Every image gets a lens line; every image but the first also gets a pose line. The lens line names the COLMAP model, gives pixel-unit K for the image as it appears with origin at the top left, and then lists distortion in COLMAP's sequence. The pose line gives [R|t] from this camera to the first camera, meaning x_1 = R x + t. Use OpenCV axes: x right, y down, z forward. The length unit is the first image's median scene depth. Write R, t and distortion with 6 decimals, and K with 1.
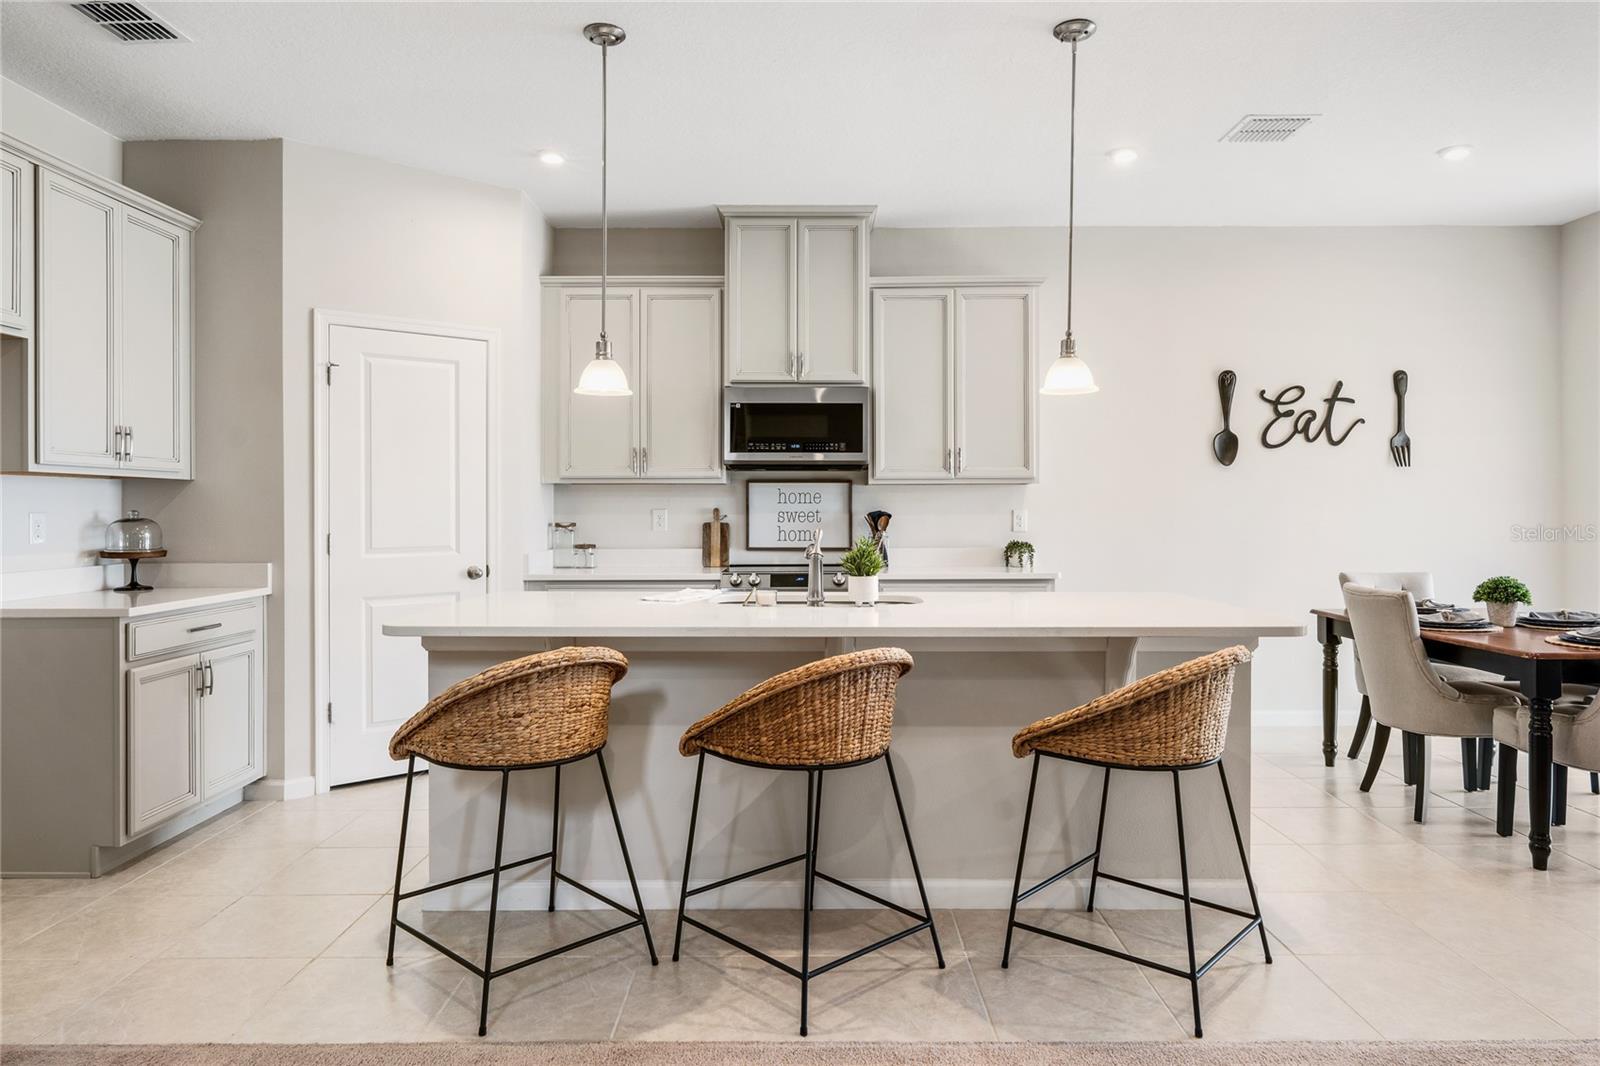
lens RADIAL K [[1003.9, 0, 803.4], [0, 1003.9, 506.8], [0, 0, 1]] dist [0.003951, 0.003750]
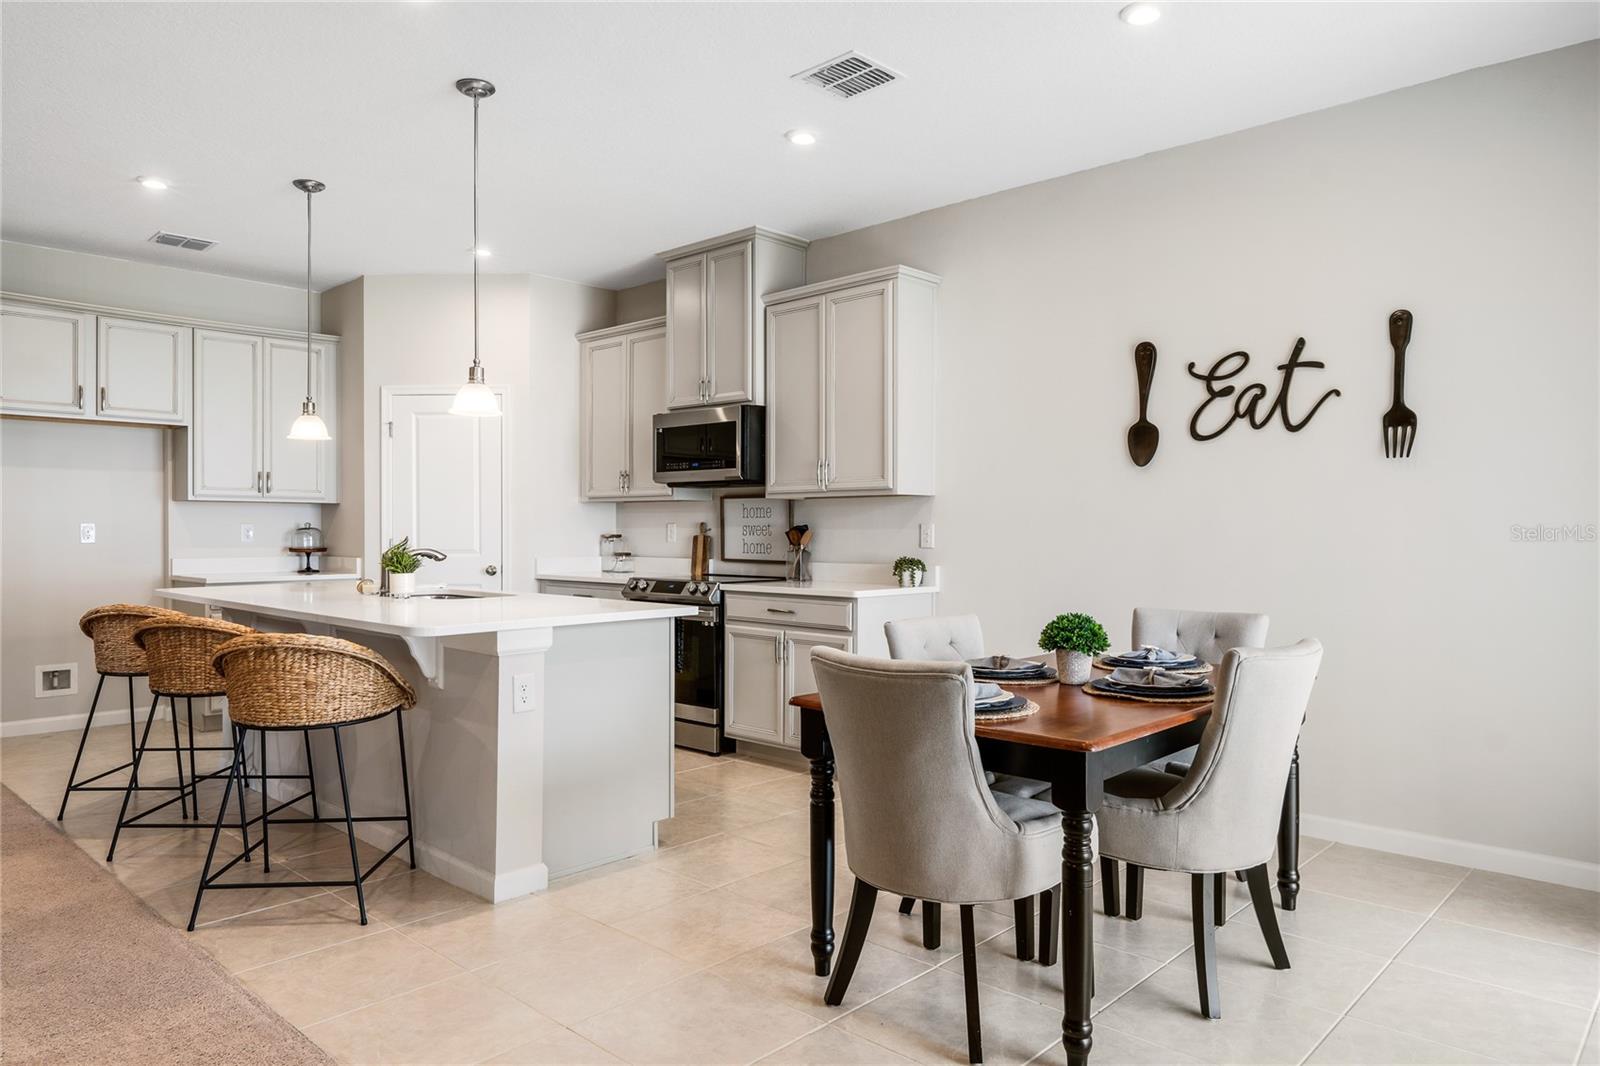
lens RADIAL K [[1032.4, 0, 776.1], [0, 1032.4, 525.7], [0, 0, 1]] dist [0.002214, 0.001019]
pose [[0.725417, 0.001148, -0.688309, 0.761062], [-0.002841, 0.999995, -0.001326, 0.006400], [0.688304, 0.002918, 0.725417, 0.233726]]
